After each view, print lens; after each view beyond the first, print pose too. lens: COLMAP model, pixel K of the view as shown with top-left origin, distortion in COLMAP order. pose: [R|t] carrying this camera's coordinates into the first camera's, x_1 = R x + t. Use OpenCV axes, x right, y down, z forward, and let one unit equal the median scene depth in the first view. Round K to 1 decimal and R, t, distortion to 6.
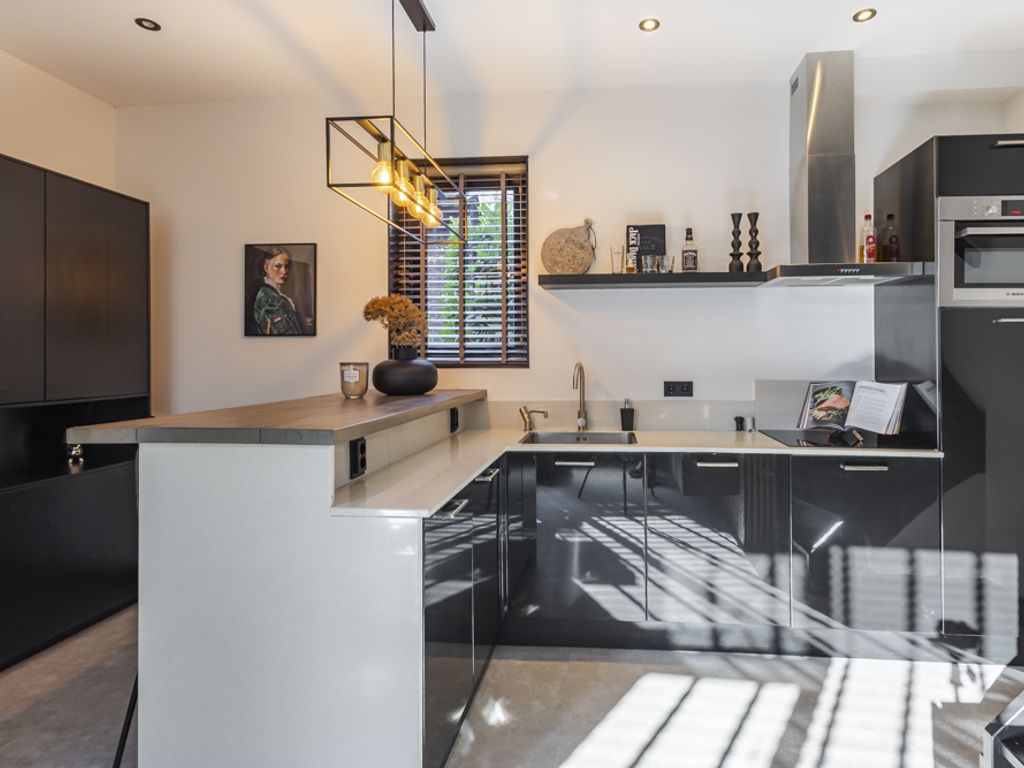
lens RADIAL K [[592.6, 0, 513.6], [0, 592.6, 359.0], [0, 0, 1]] dist [-0.000267, 0.001602]
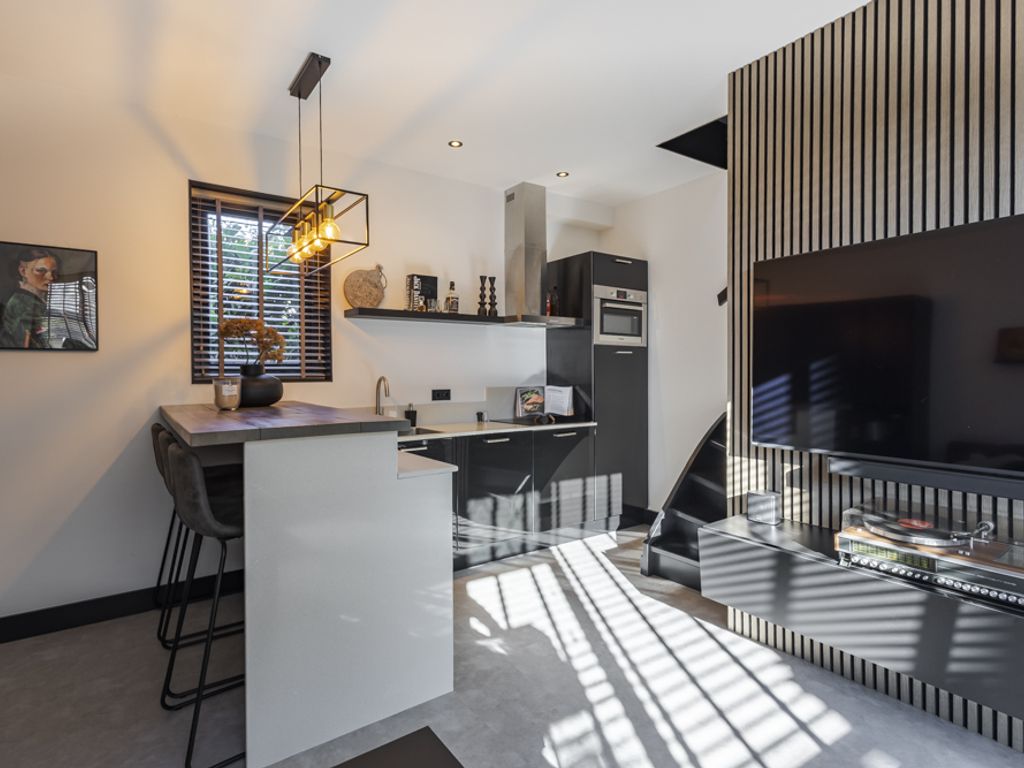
lens RADIAL K [[571.2, 0, 512.0], [0, 571.2, 384.0], [0, 0, 1]] dist [0.001292, 0.000537]
pose [[0.746225, -0.016990, 0.665477, -0.532601], [0.007092, 0.999820, 0.017573, 0.002437], [-0.665656, -0.008394, 0.746211, -0.126455]]
